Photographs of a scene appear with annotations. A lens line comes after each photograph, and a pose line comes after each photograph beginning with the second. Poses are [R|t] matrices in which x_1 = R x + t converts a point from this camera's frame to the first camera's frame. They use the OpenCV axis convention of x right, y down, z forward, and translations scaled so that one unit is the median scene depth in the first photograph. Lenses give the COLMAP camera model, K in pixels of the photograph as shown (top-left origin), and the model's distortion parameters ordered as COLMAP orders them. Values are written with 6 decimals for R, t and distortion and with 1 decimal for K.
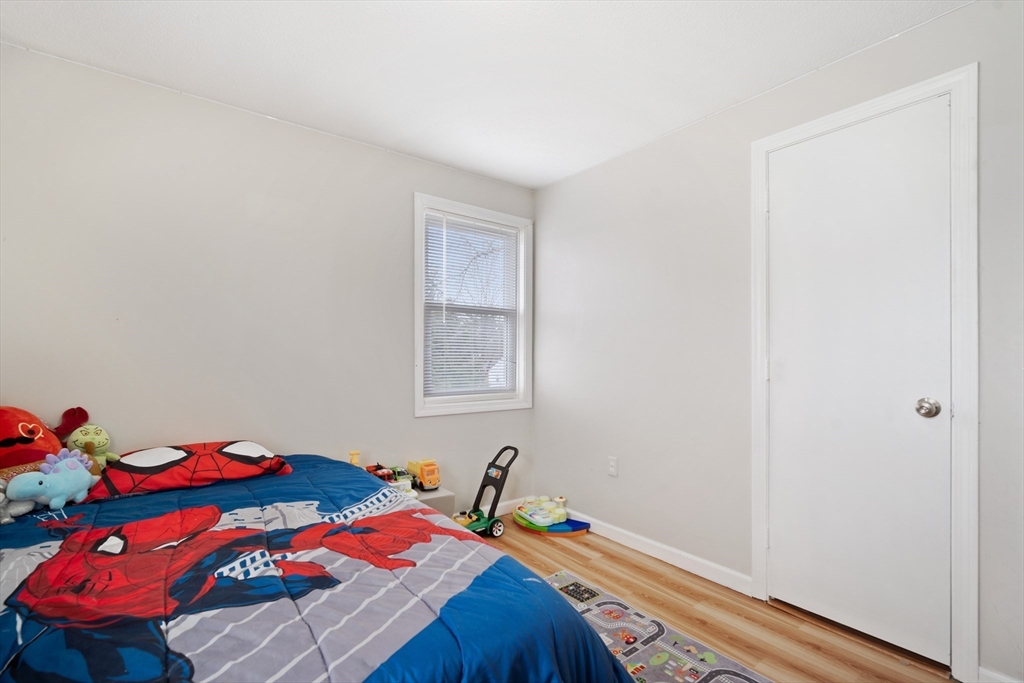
lens RADIAL K [[456.7, 0, 511.7], [0, 456.7, 349.1], [0, 0, 1]] dist [-0.010621, 0.003496]
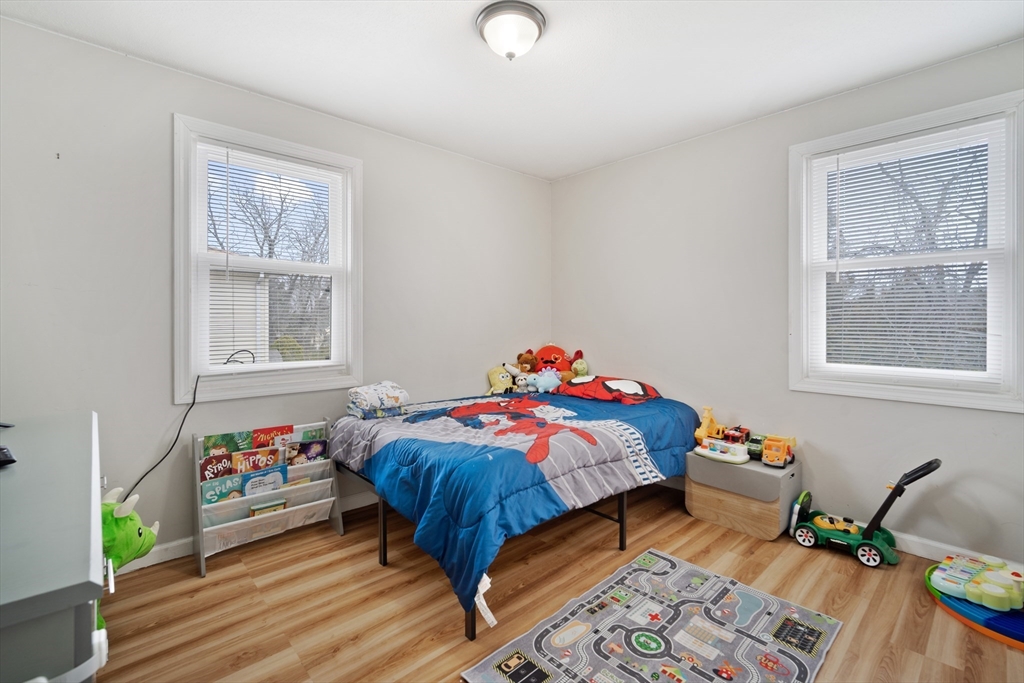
lens RADIAL K [[456.7, 0, 512.3], [0, 456.7, 331.5], [0, 0, 1]] dist [-0.010621, 0.003496]
pose [[0.099494, 0.010935, -0.994978, 0.917270], [0.008572, 0.999893, 0.011846, 0.022615], [0.995001, -0.009708, 0.099390, 0.505052]]
